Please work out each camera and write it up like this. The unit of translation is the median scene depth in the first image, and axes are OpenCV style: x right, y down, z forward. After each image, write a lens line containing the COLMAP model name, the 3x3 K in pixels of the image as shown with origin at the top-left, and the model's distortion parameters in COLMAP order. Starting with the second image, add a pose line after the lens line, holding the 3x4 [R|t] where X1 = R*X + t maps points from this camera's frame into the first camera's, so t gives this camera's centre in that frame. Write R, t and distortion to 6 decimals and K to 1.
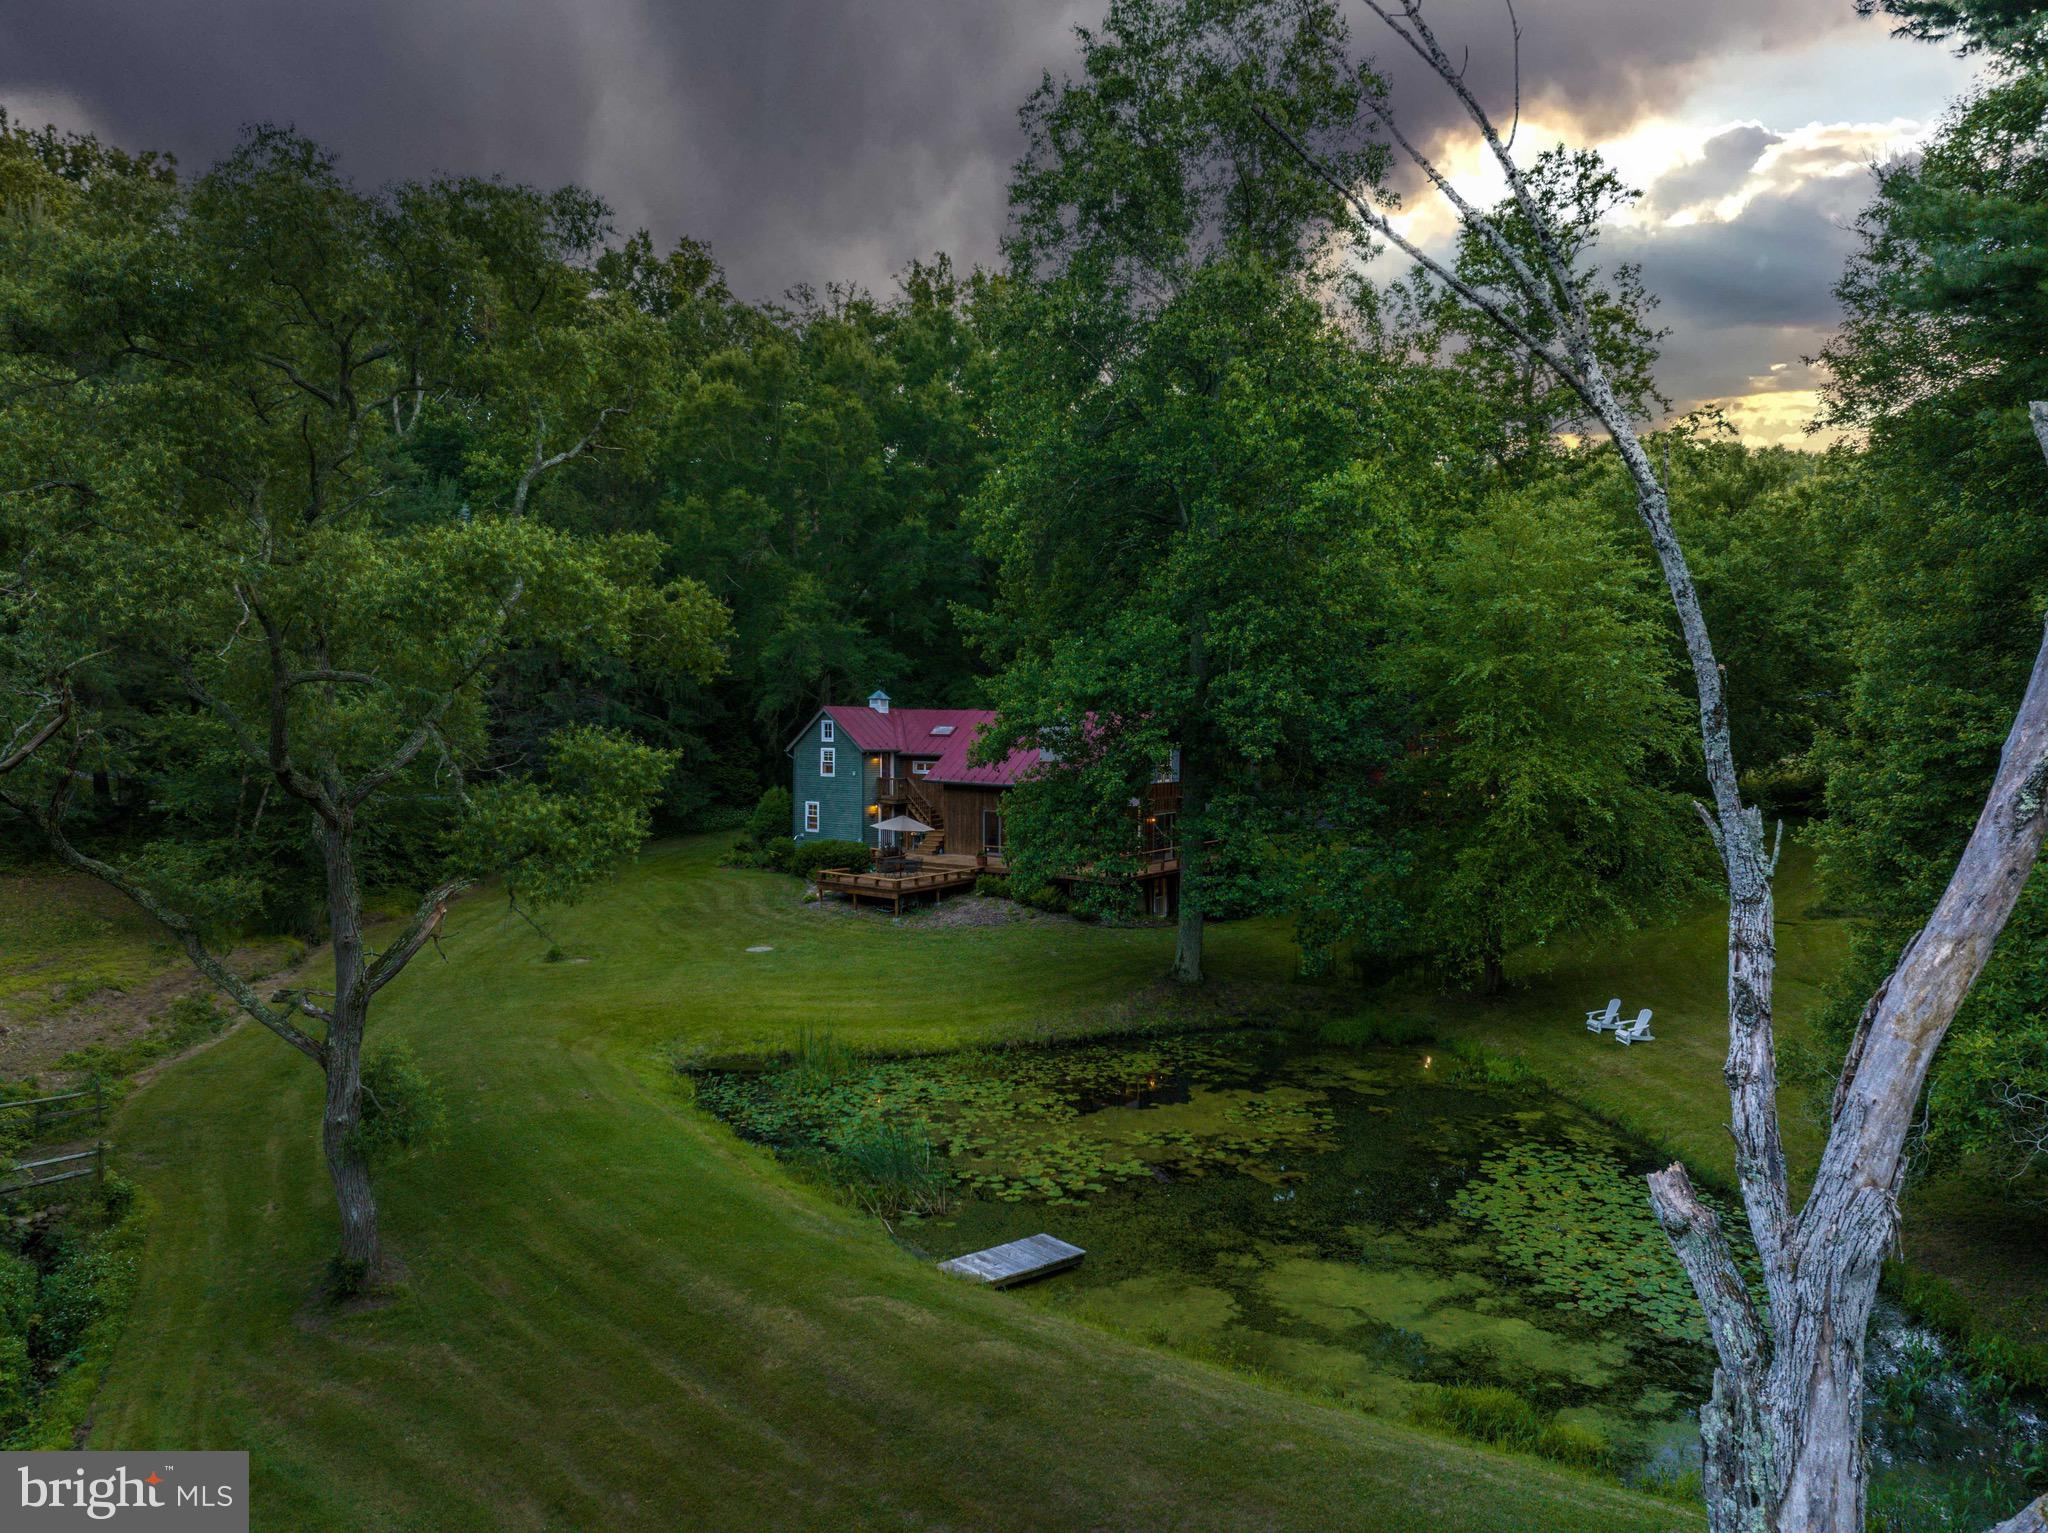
lens RADIAL K [[1417.8, 0, 1024.0], [0, 1417.8, 766.5], [0, 0, 1]] dist [-0.006548, -0.001137]
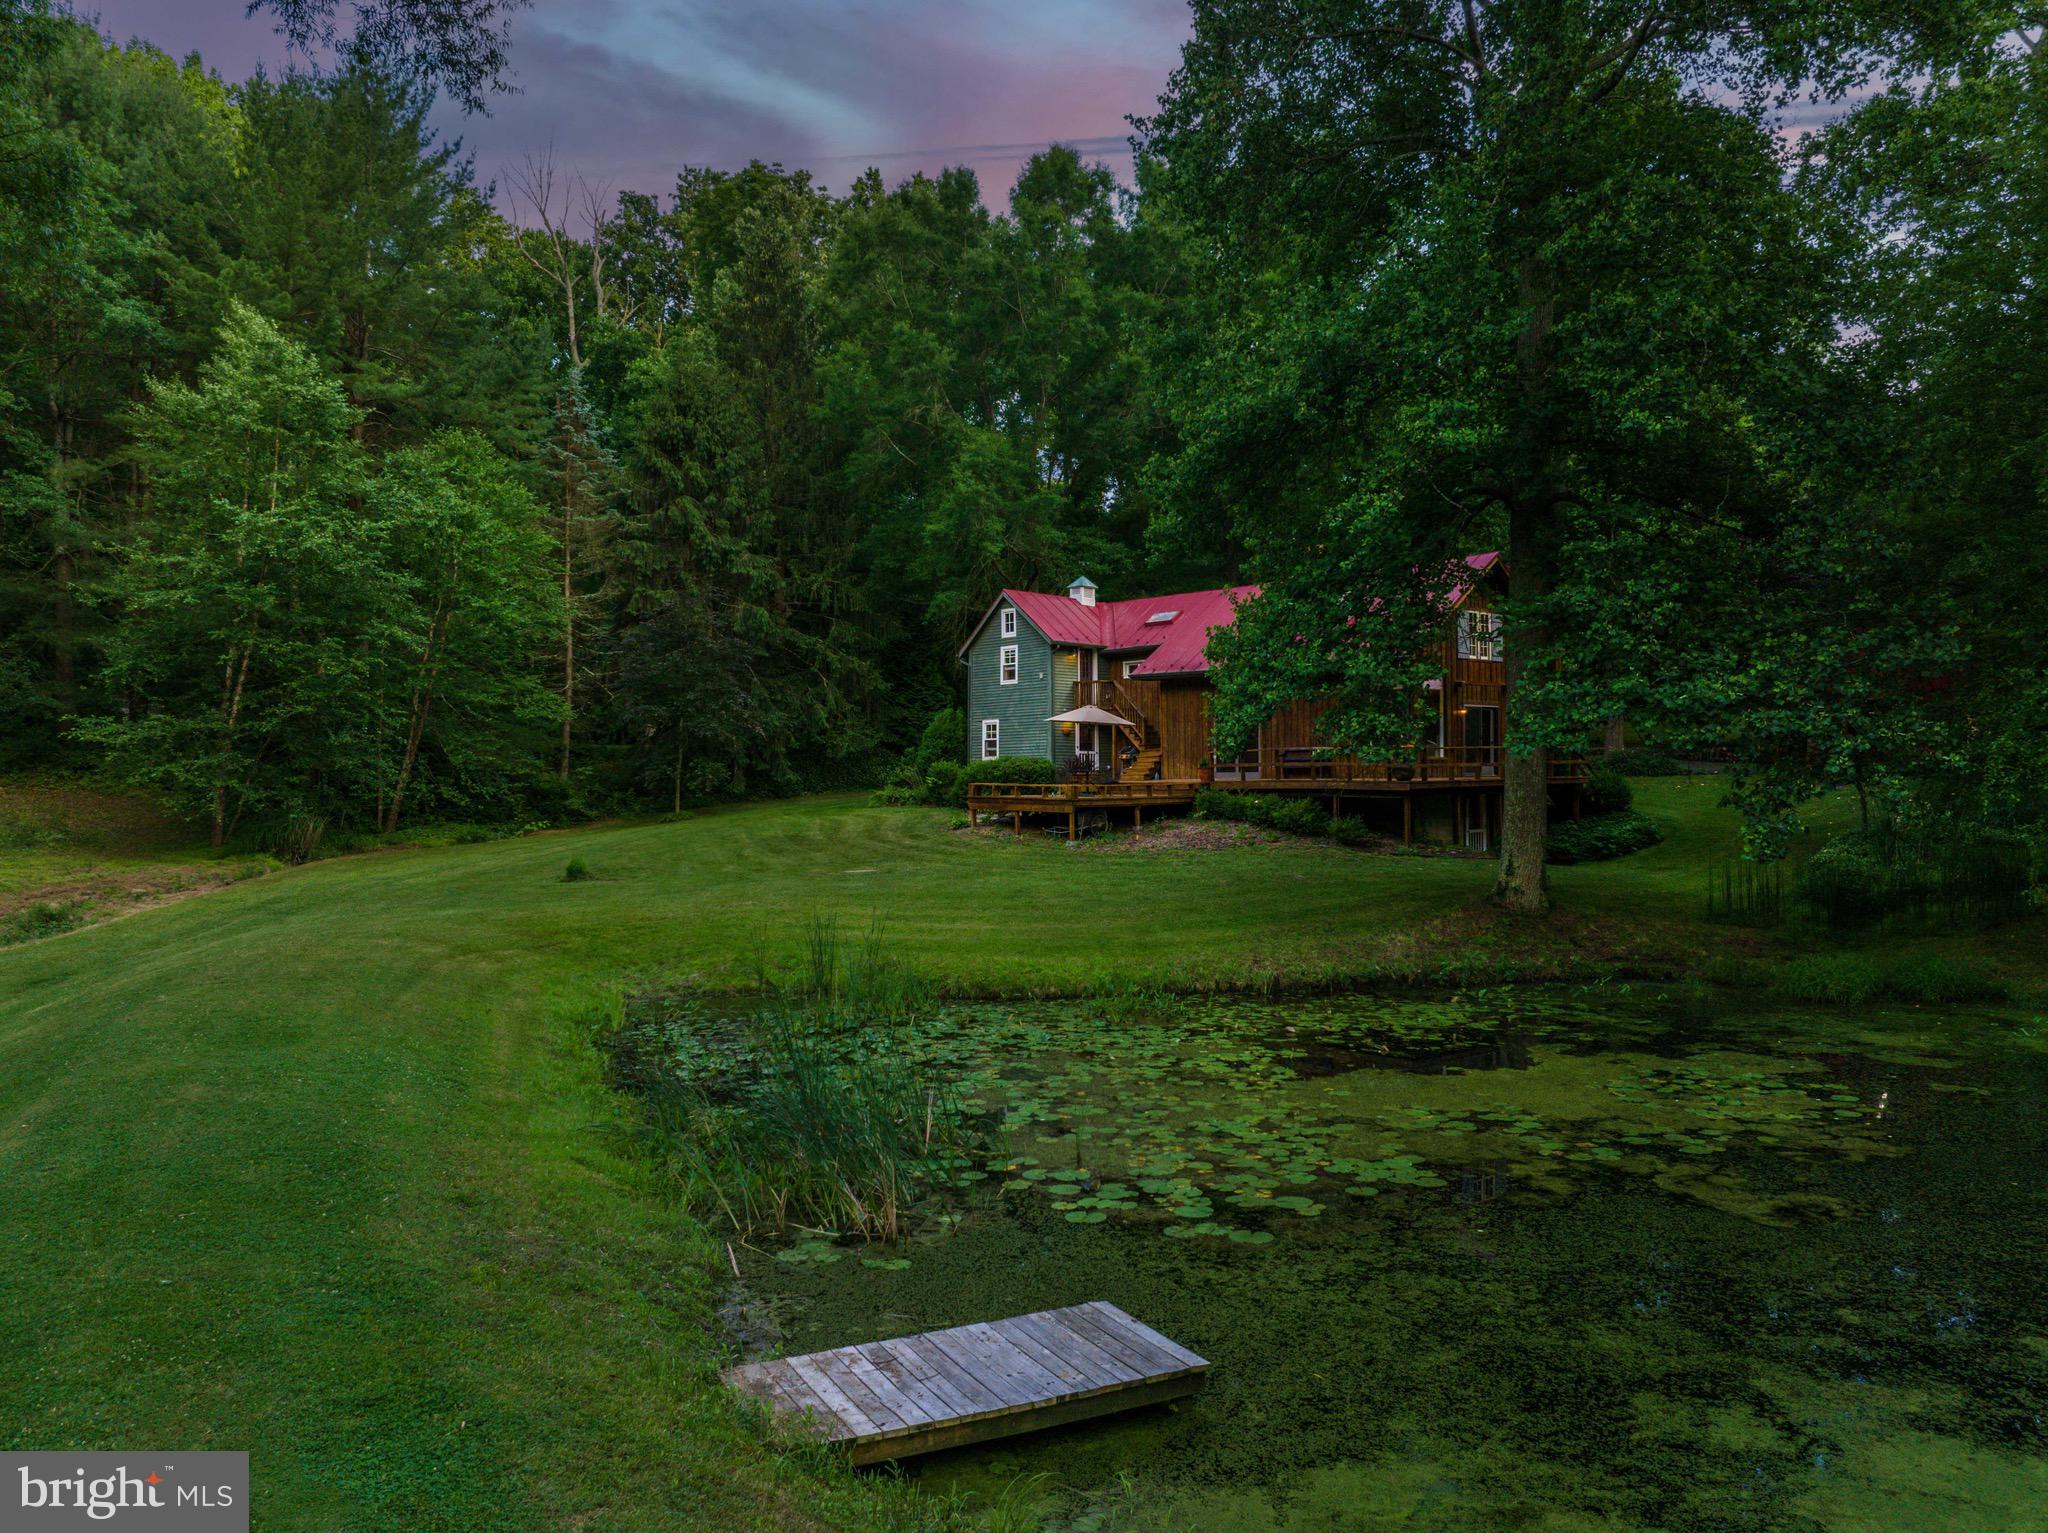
lens RADIAL K [[1462.1, 0, 1024.0], [0, 1462.1, 766.5], [0, 0, 1]] dist [-0.026050, -0.001129]
pose [[0.978112, -0.010443, -0.207815, 0.049808], [0.000919, 0.998947, -0.045873, 0.151748], [0.208075, 0.044678, 0.977092, 0.452239]]
